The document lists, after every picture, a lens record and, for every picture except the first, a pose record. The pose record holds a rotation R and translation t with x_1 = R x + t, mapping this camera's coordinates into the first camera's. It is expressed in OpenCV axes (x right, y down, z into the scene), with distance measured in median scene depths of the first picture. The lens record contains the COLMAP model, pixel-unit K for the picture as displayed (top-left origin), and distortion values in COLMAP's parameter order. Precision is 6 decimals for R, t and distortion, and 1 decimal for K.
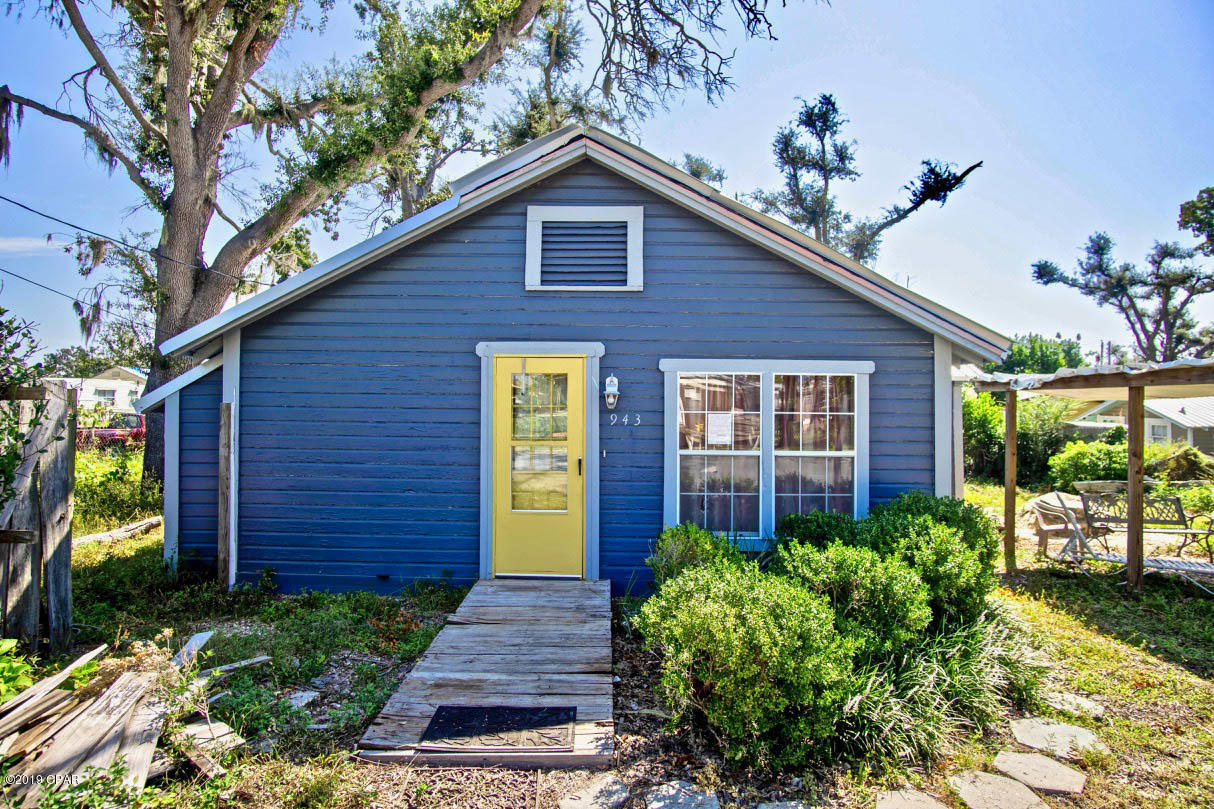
lens RADIAL K [[657.1, 0, 607.5], [0, 657.1, 397.4], [0, 0, 1]] dist [-0.036216, 0.010604]
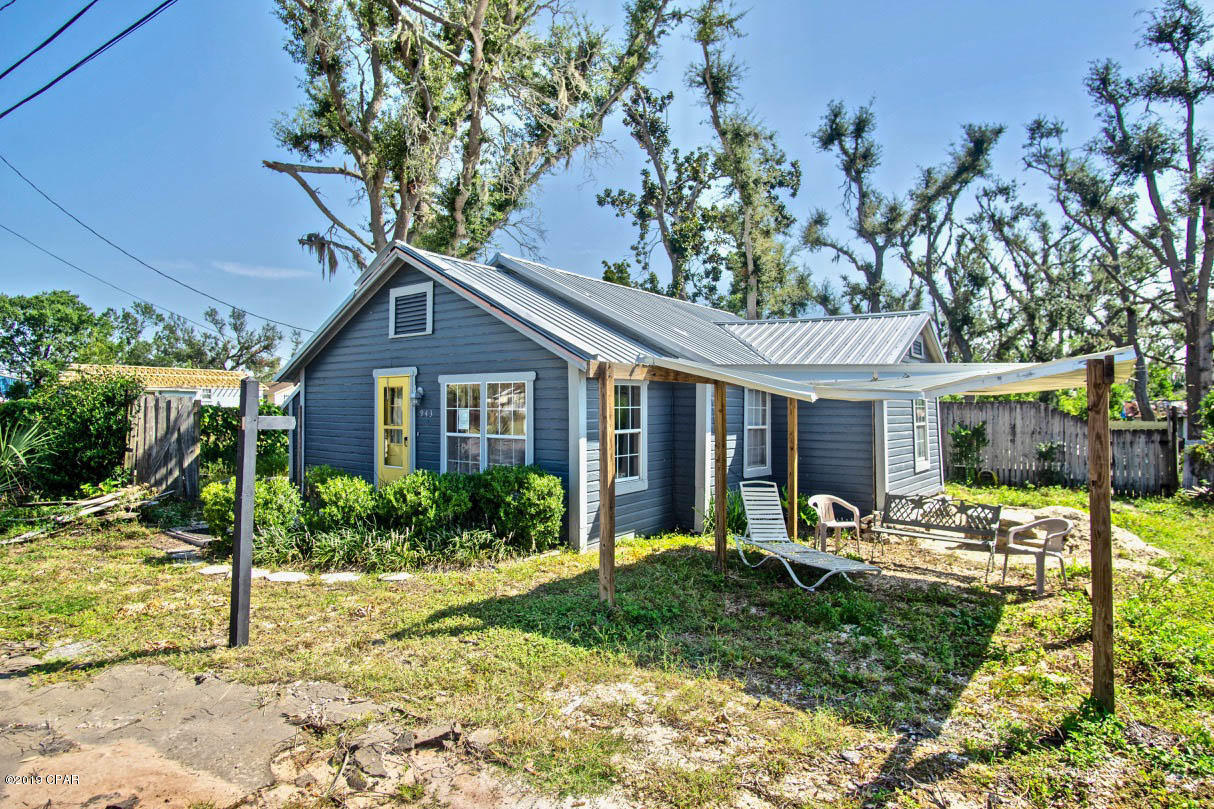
lens RADIAL K [[657.1, 0, 607.5], [0, 657.1, 397.4], [0, 0, 1]] dist [-0.036216, 0.010604]
pose [[0.797845, -0.015598, -0.602661, 0.728881], [0.013671, 0.999876, -0.007781, 0.006890], [0.602708, -0.002031, 0.797959, -0.015516]]
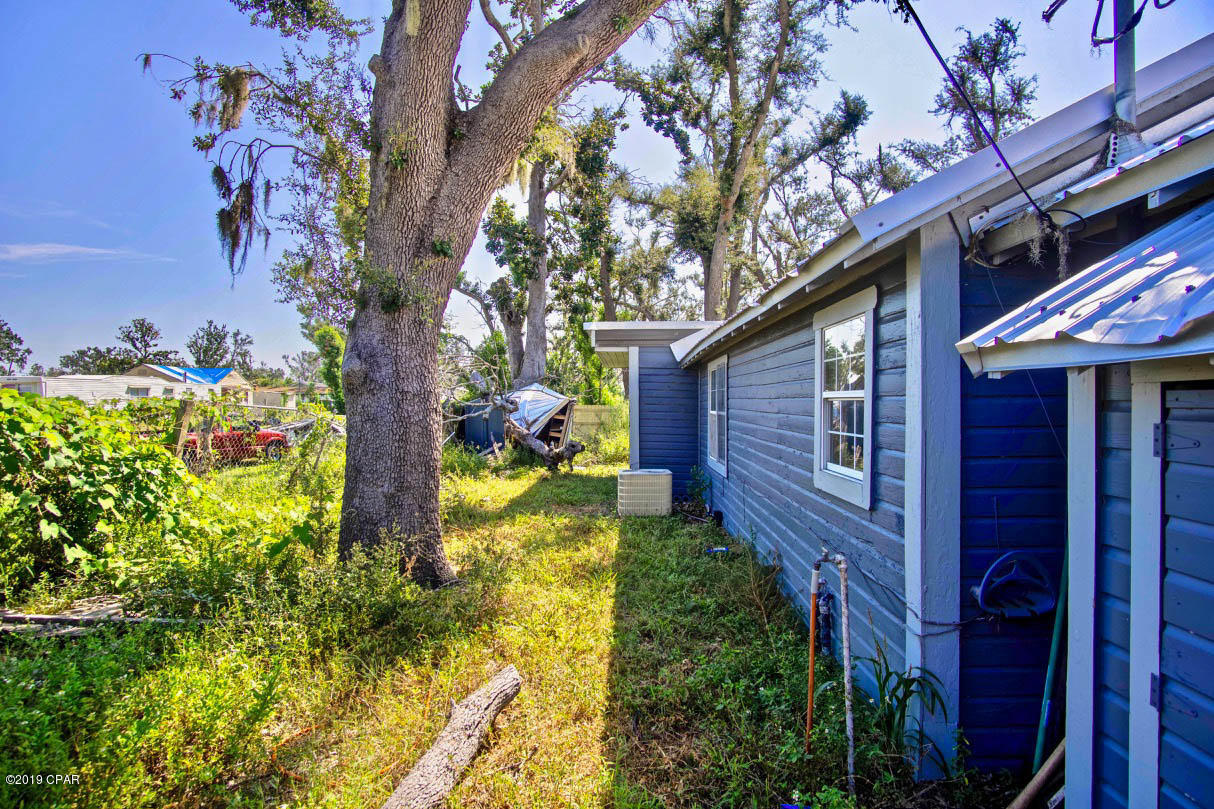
lens RADIAL K [[657.1, 0, 607.5], [0, 657.1, 397.4], [0, 0, 1]] dist [-0.036216, 0.010604]
pose [[0.999817, -0.013562, -0.013455, -0.489403], [0.013645, 0.999889, 0.006048, 0.019156], [0.013371, -0.006230, 0.999891, 0.482609]]
